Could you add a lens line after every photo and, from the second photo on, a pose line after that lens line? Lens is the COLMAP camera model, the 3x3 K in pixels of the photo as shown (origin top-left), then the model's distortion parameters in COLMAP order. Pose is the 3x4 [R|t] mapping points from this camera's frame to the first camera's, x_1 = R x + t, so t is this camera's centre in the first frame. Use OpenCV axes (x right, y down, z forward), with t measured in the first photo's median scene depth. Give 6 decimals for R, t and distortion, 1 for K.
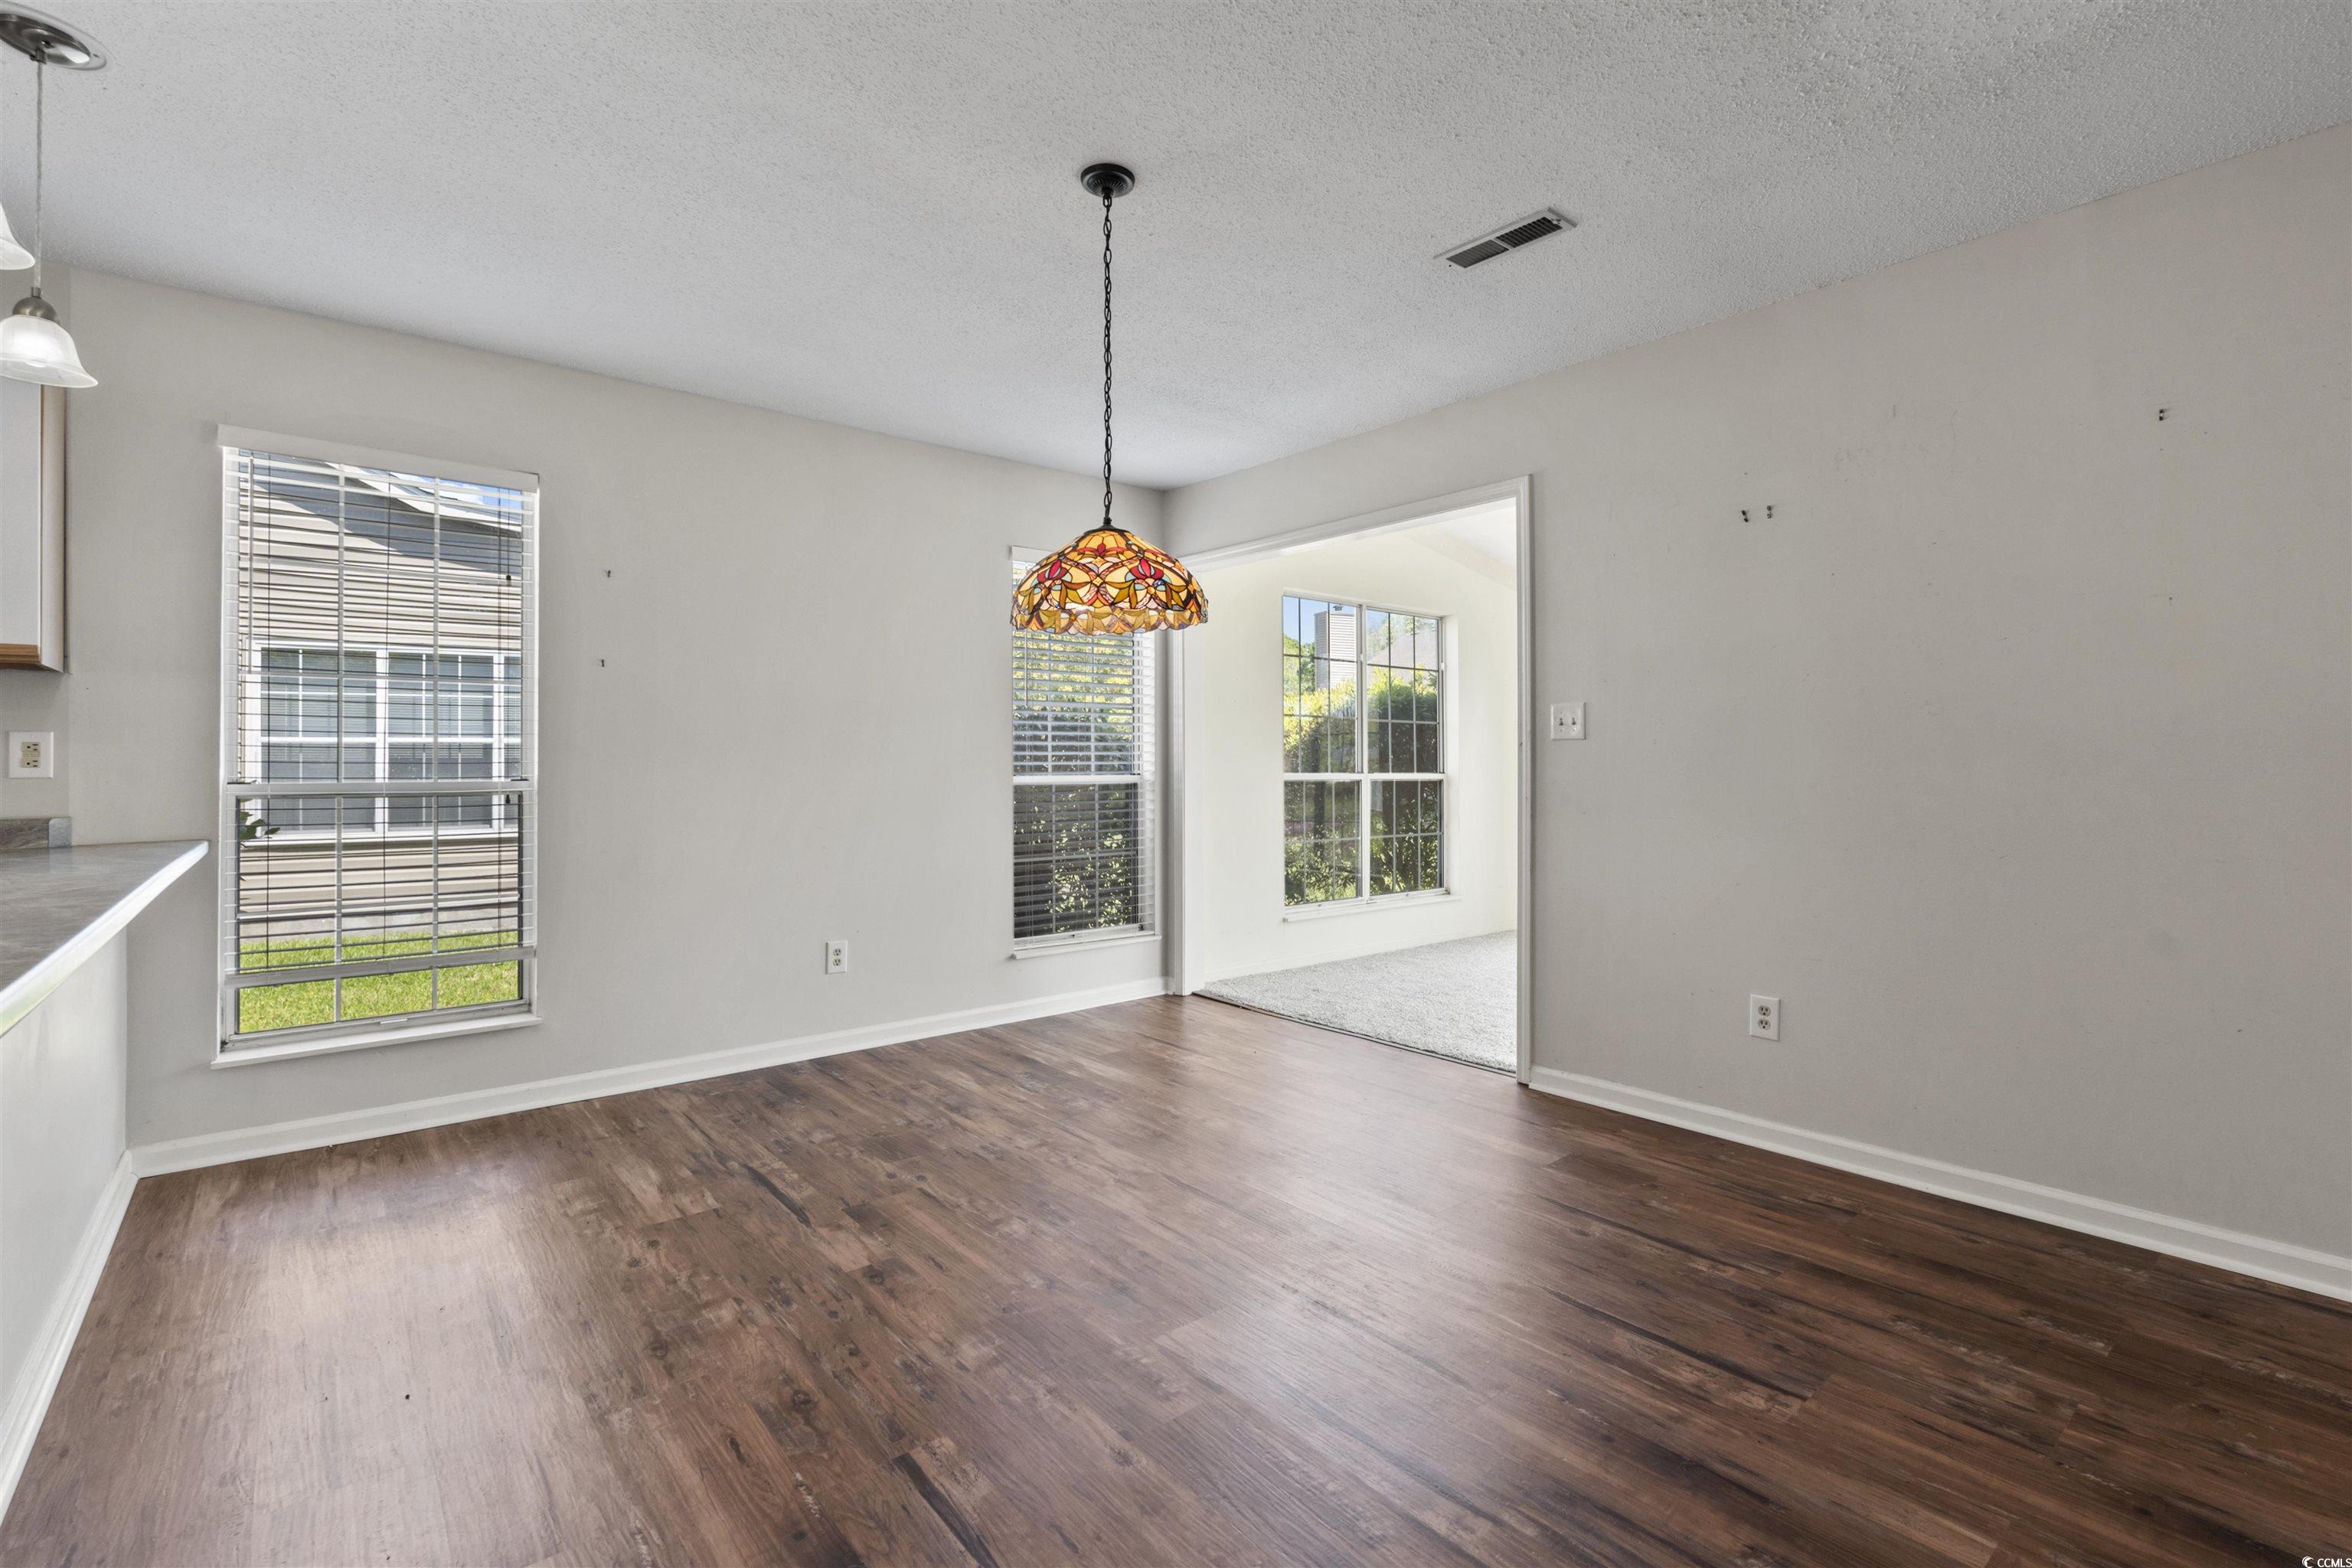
lens RADIAL K [[1071.3, 0, 1184.5], [0, 1071.3, 764.9], [0, 0, 1]] dist [-0.000914, 0.000495]
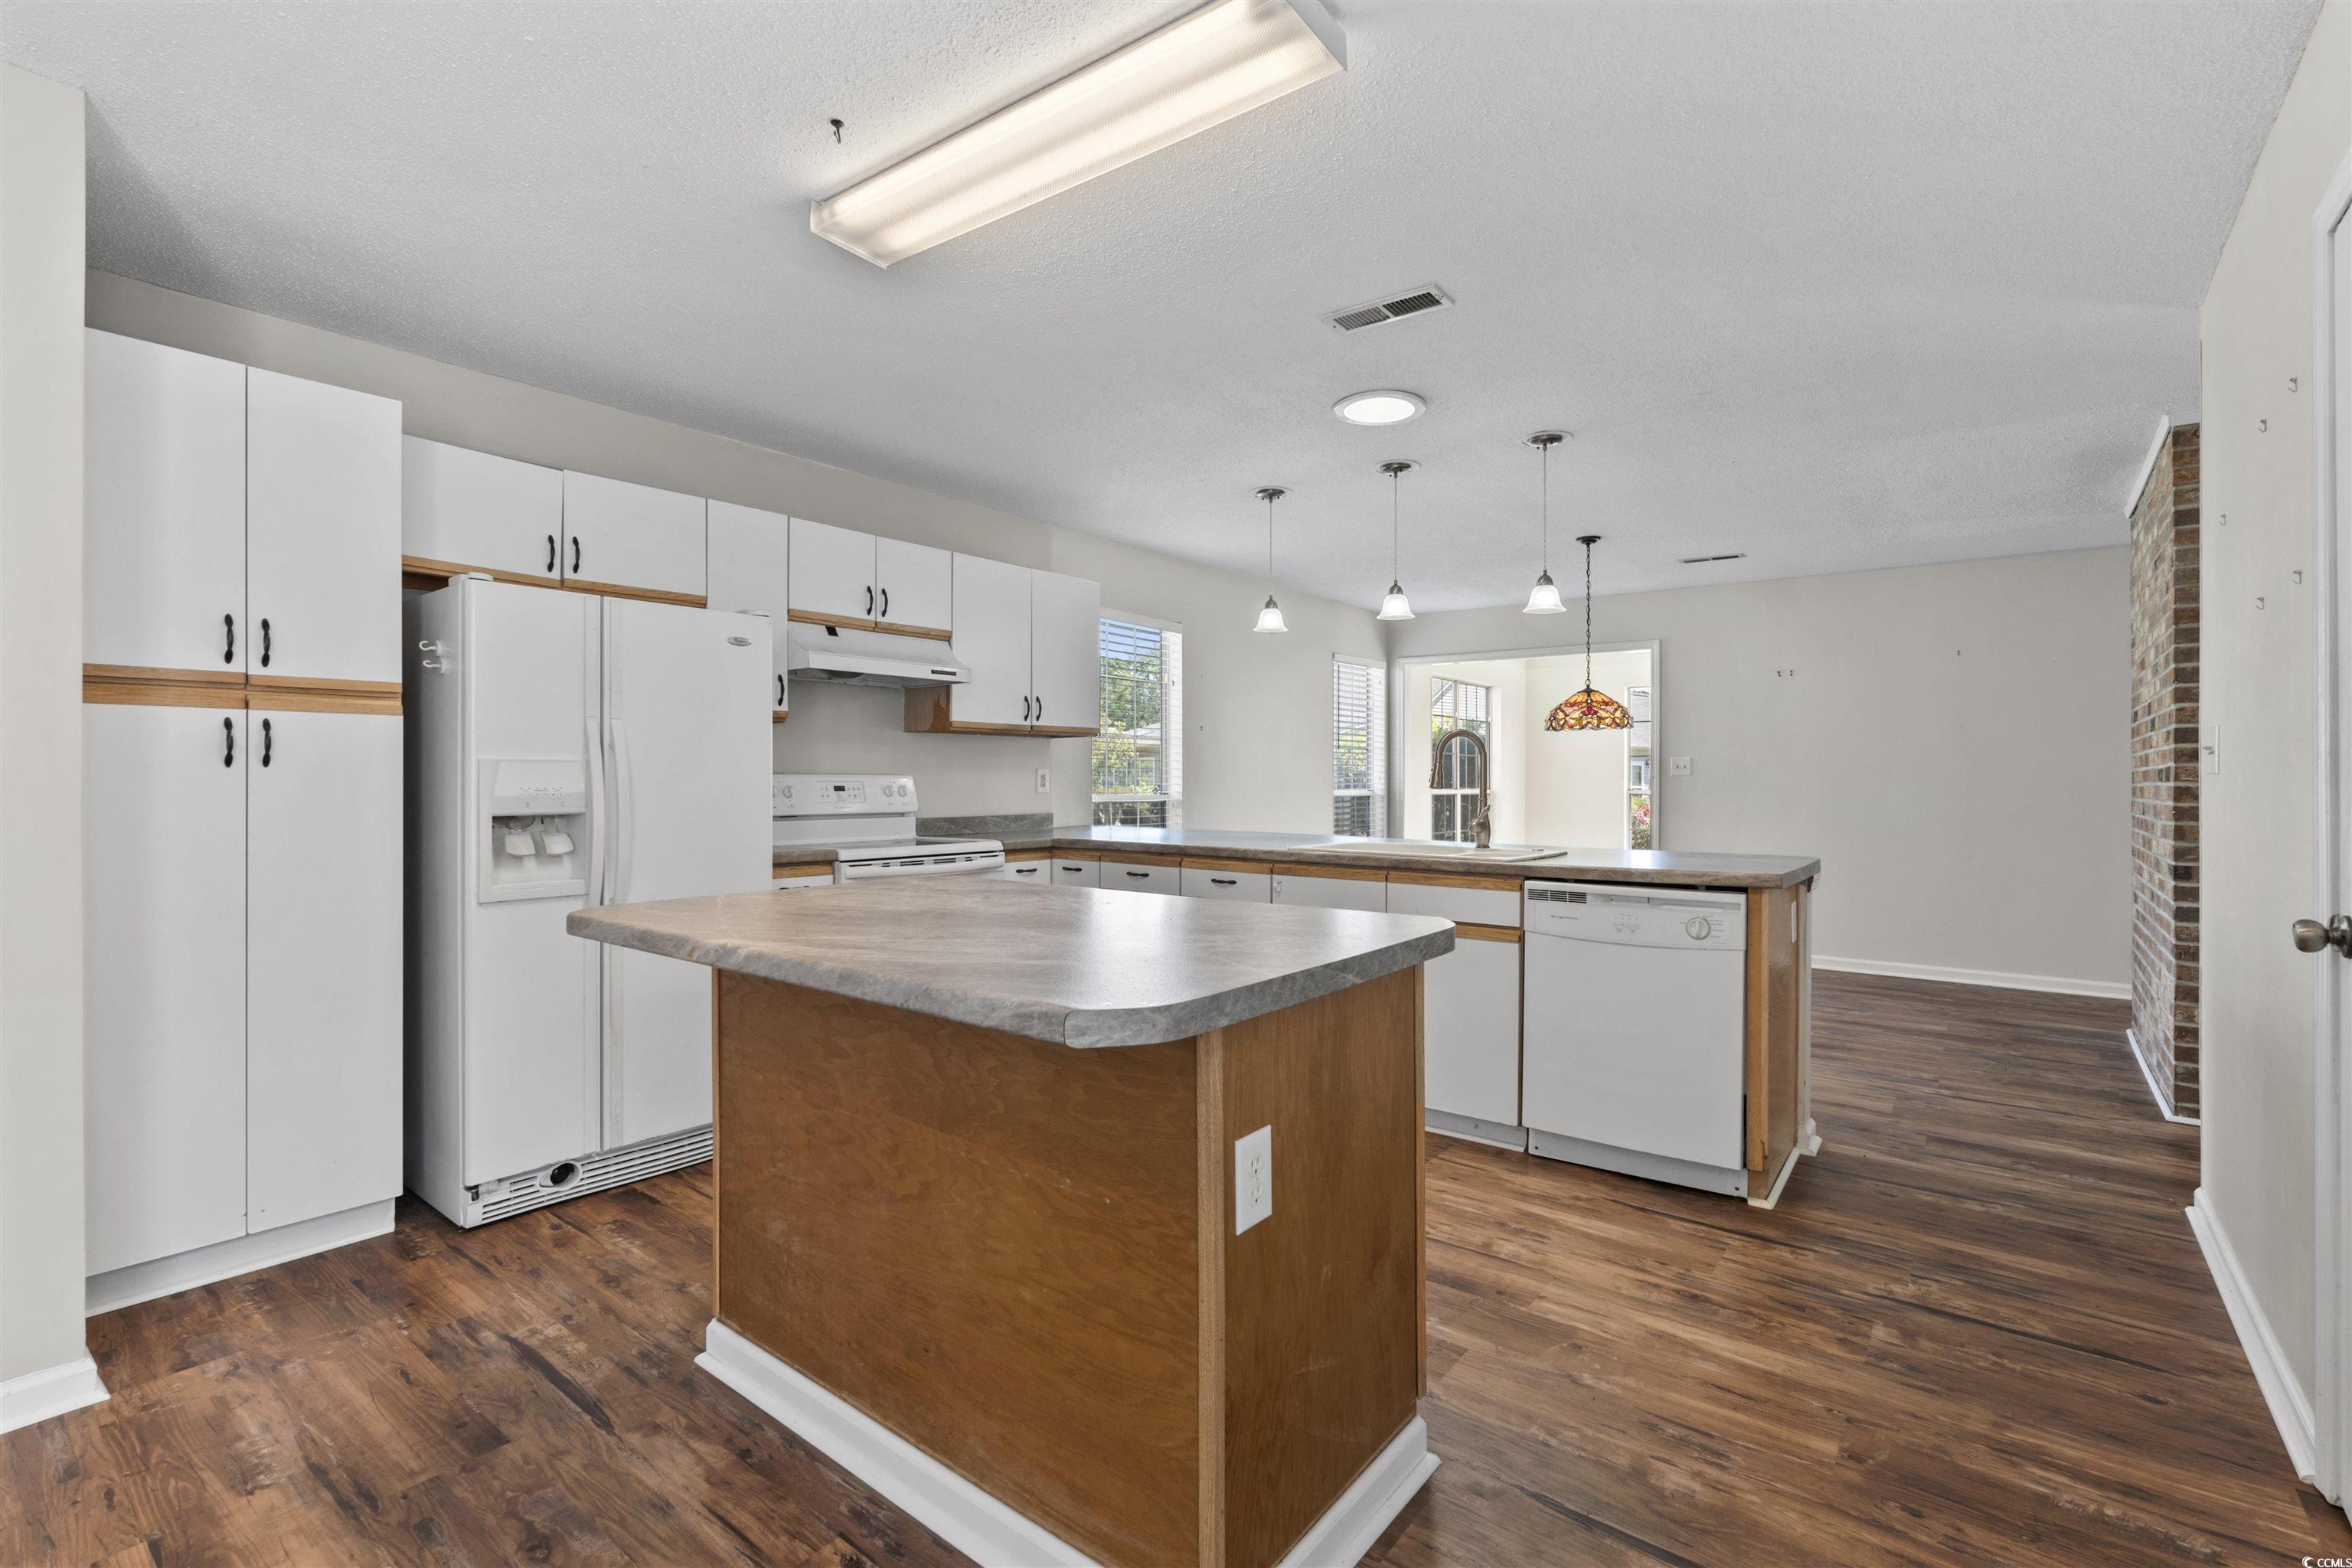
lens RADIAL K [[1046.7, 0, 1176.0], [0, 1046.7, 784.0], [0, 0, 1]] dist [-0.000371, 0.000223]
pose [[0.976839, 0.003885, 0.213942, -1.183651], [-0.005265, 0.999969, 0.005882, -0.015108], [-0.213913, -0.006872, 0.976829, -0.867572]]
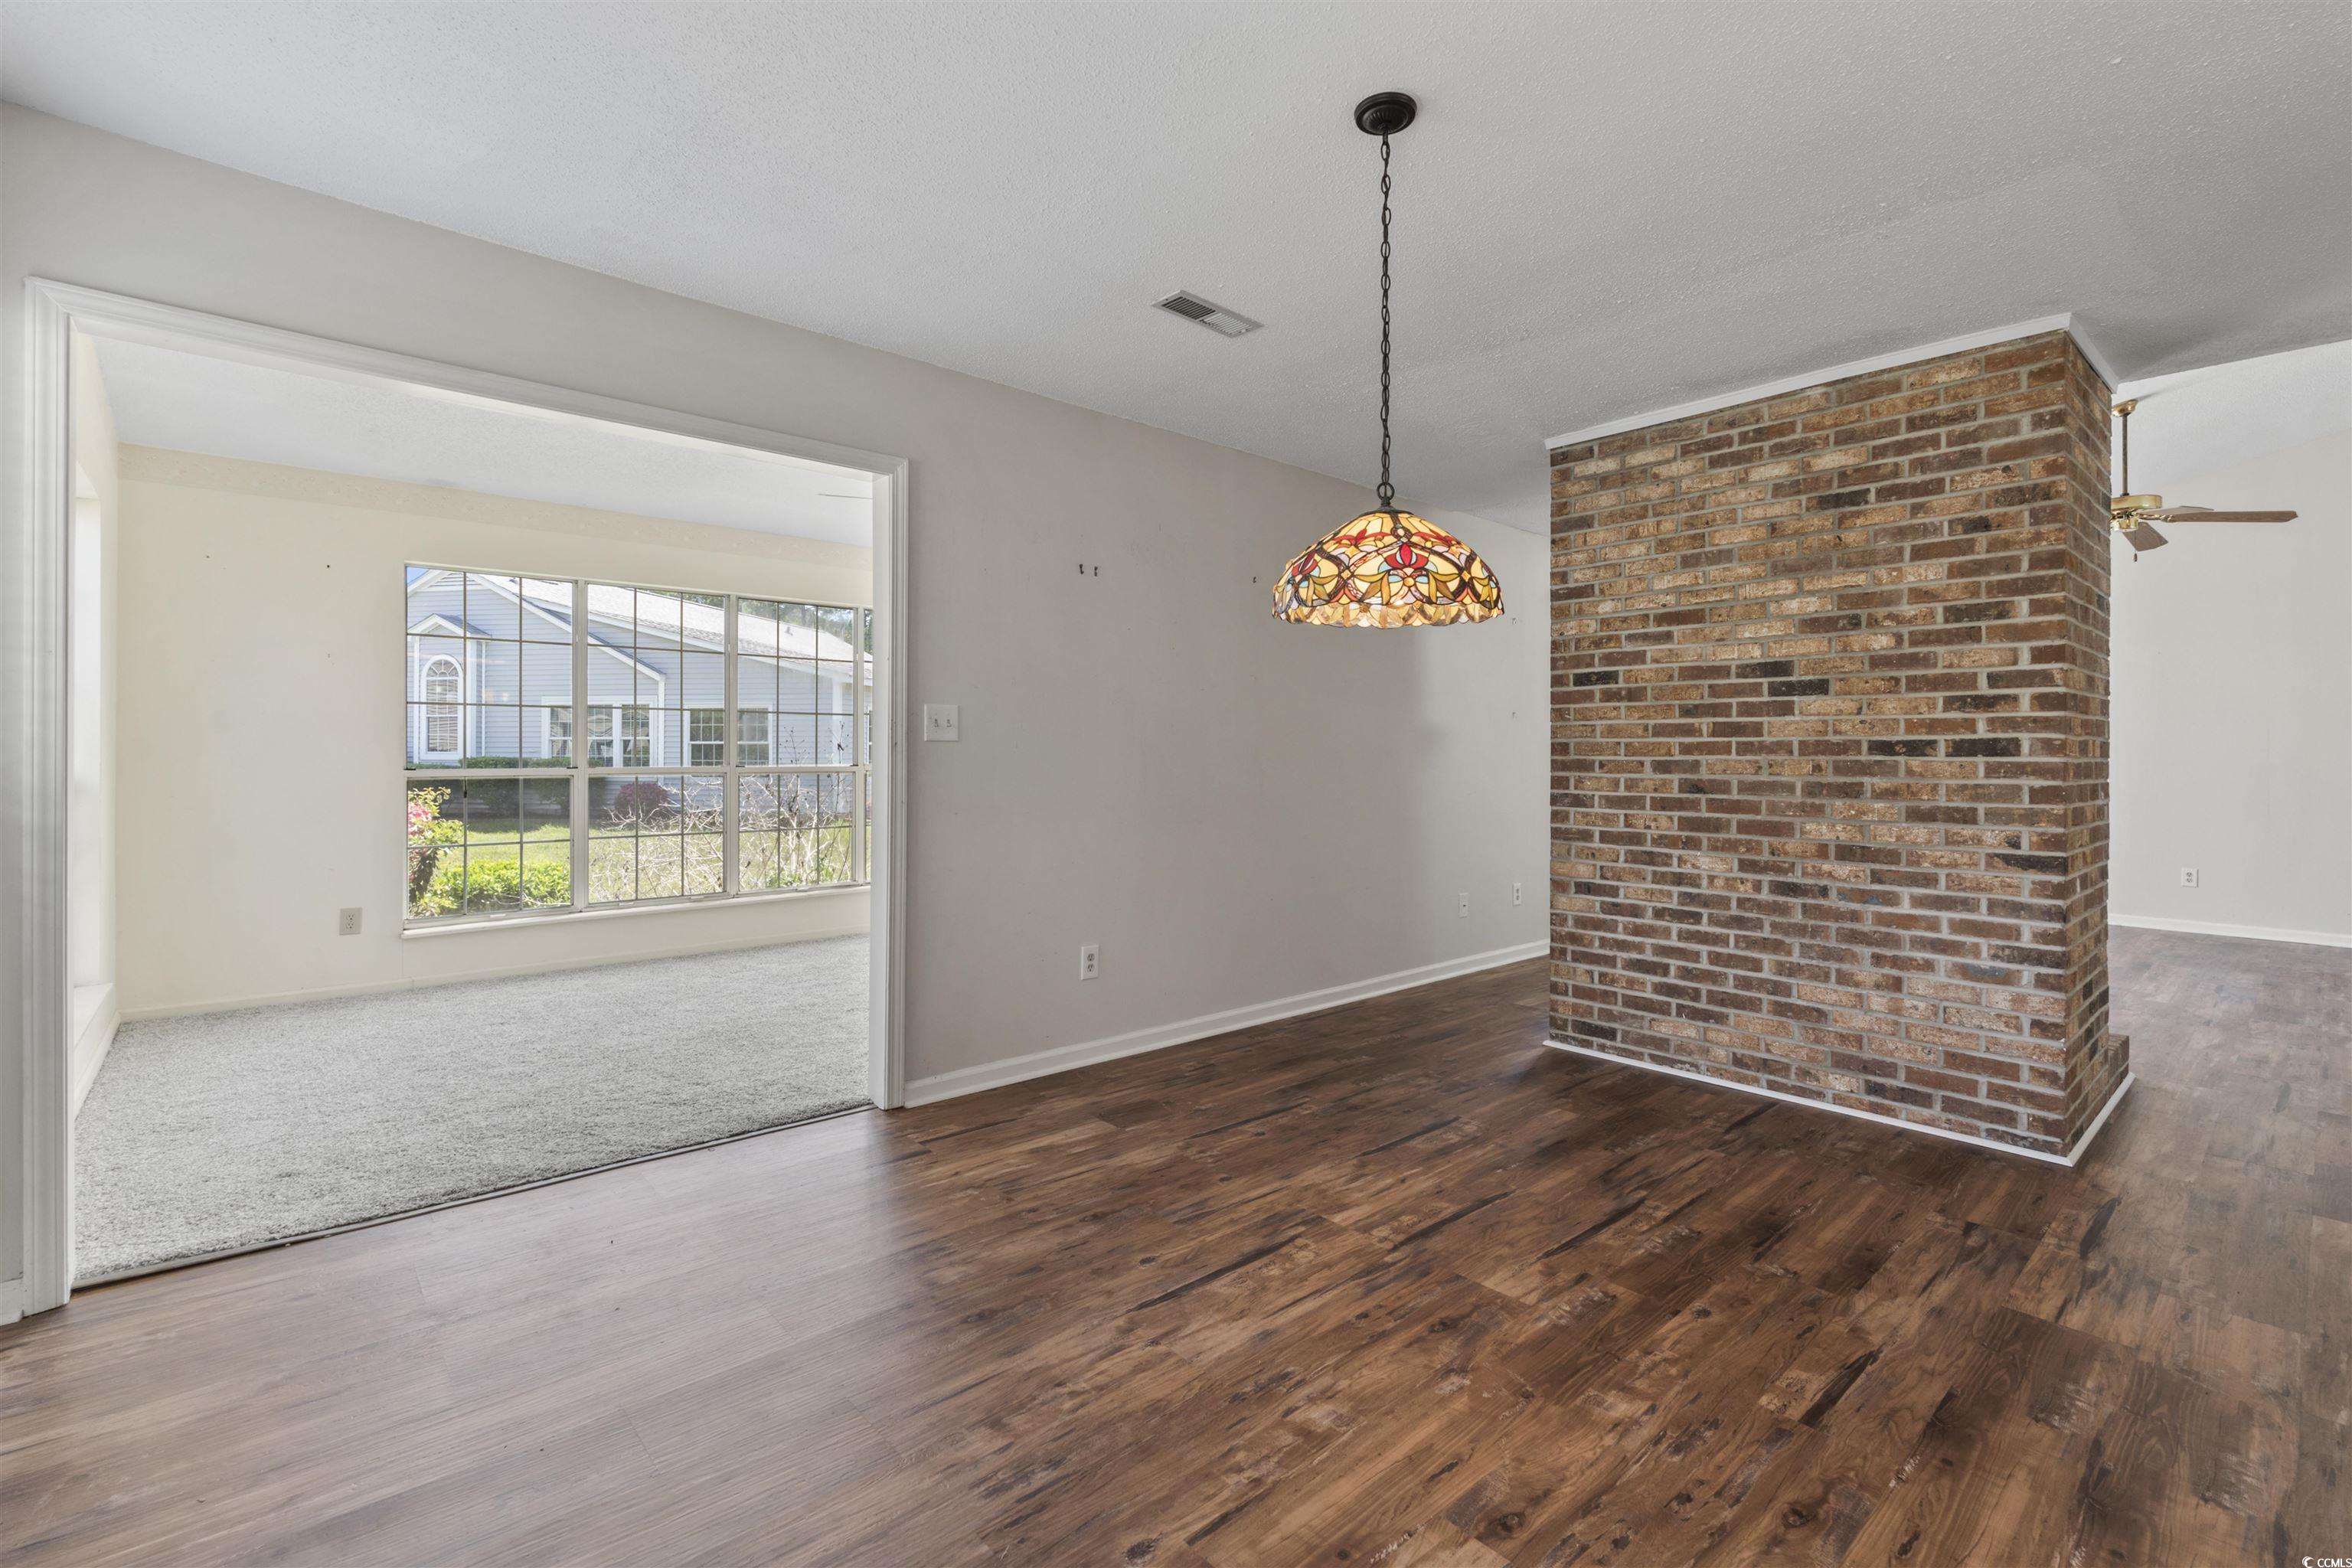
lens RADIAL K [[1048.4, 0, 1186.1], [0, 1048.4, 759.1], [0, 0, 1]] dist [-0.001049, -0.000264]
pose [[-0.043831, -0.001874, 0.999037, -0.768625], [-0.009045, 0.999958, 0.001479, -0.013356], [-0.998998, -0.008971, -0.043846, 0.997734]]
